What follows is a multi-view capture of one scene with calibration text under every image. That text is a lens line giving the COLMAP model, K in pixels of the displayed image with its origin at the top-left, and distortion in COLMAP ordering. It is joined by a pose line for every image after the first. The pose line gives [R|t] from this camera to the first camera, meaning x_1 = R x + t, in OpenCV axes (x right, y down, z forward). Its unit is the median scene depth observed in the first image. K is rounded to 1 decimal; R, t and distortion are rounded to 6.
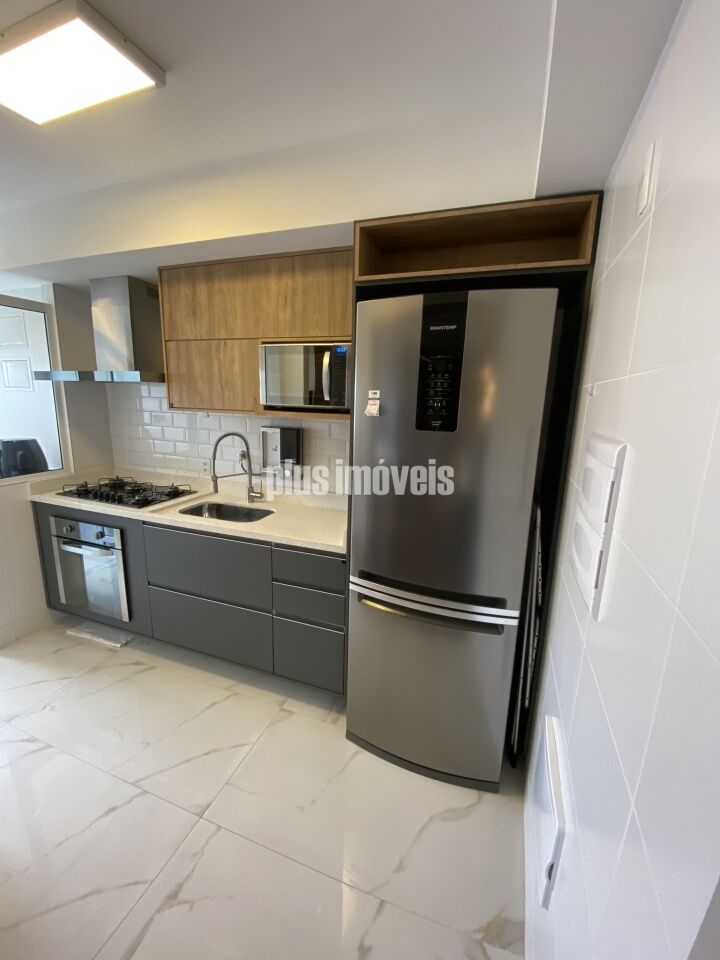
lens RADIAL K [[392.0, 0, 360.0], [0, 392.0, 480.0], [0, 0, 1]] dist [0.032178, -0.026412]
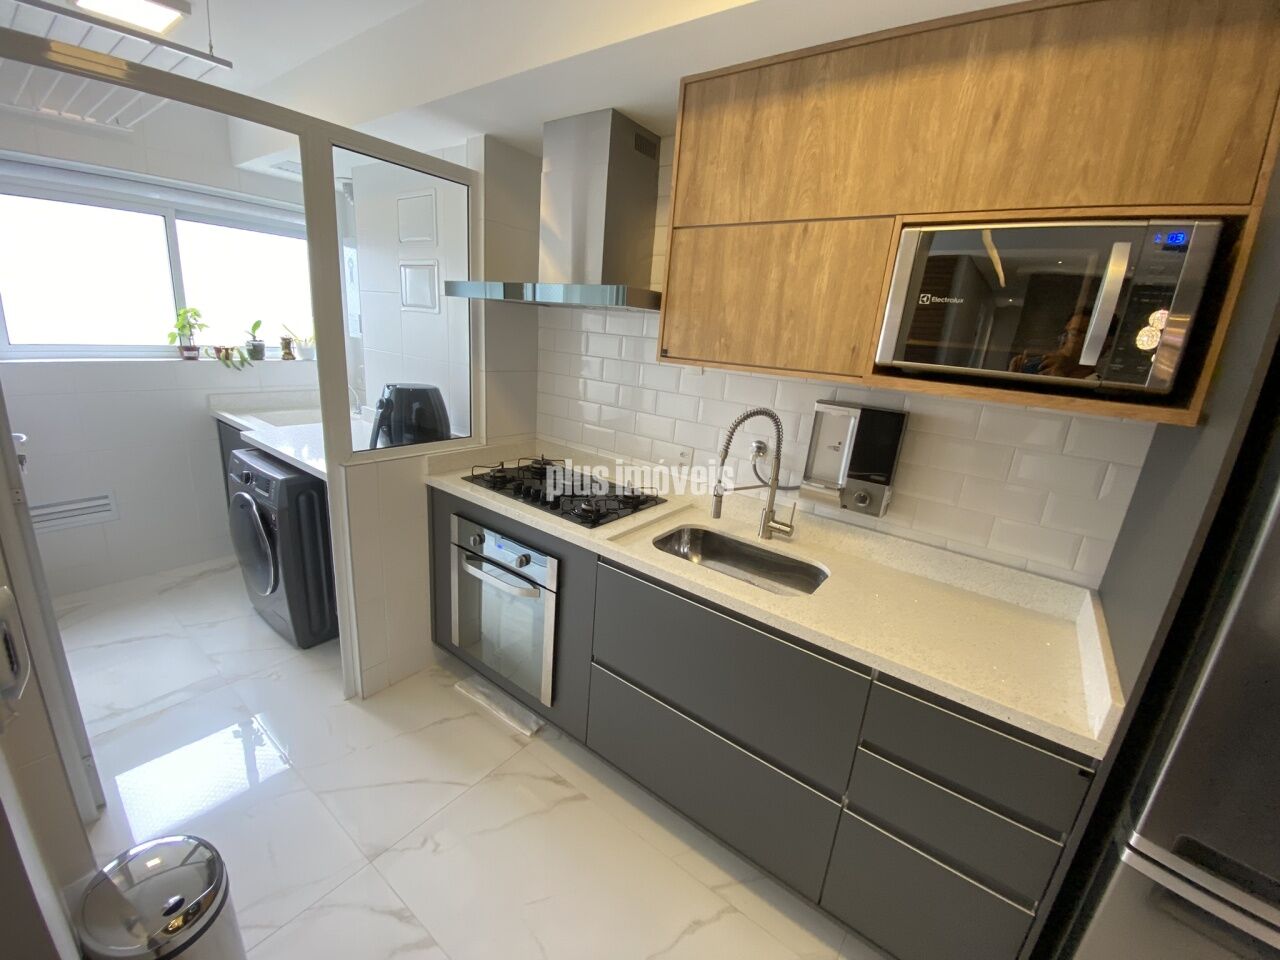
lens RADIAL K [[522.7, 0, 640.0], [0, 522.7, 480.0], [0, 0, 1]] dist [0.032178, -0.026412]
pose [[0.957282, 0.127662, -0.259448, -0.293629], [-0.112453, 0.990994, 0.072706, -0.060807], [0.266394, -0.040425, 0.963016, 0.281423]]
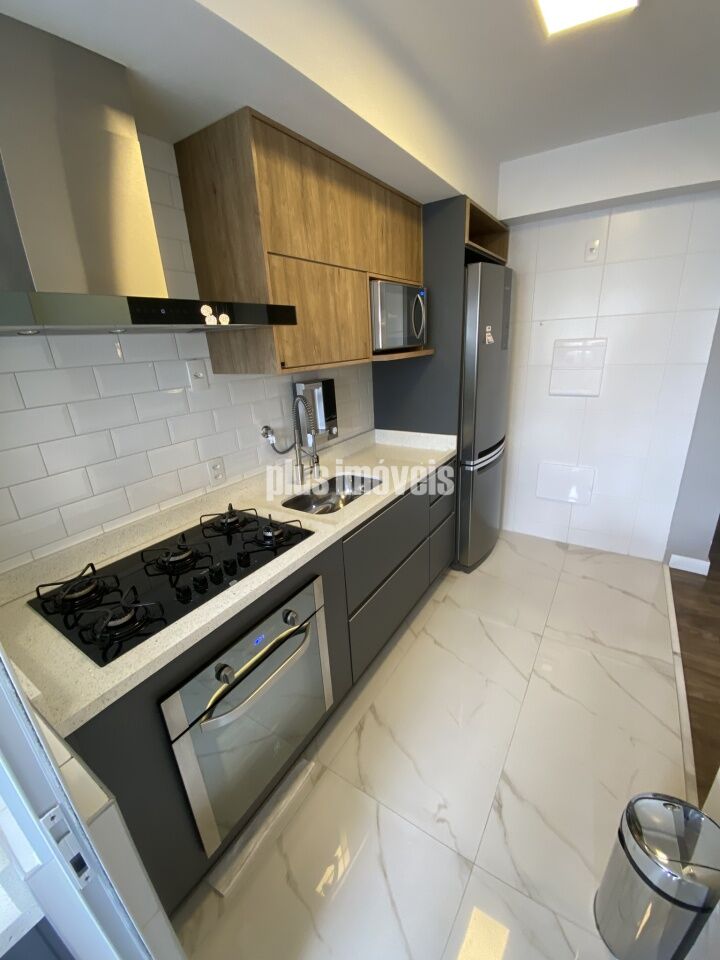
lens RADIAL K [[392.0, 0, 360.0], [0, 392.0, 480.0], [0, 0, 1]] dist [0.032178, -0.026412]
pose [[0.214583, -0.360797, 0.907623, -1.058380], [0.252891, 0.918104, 0.305174, -0.176458], [-0.943398, 0.164044, 0.288252, 0.716881]]
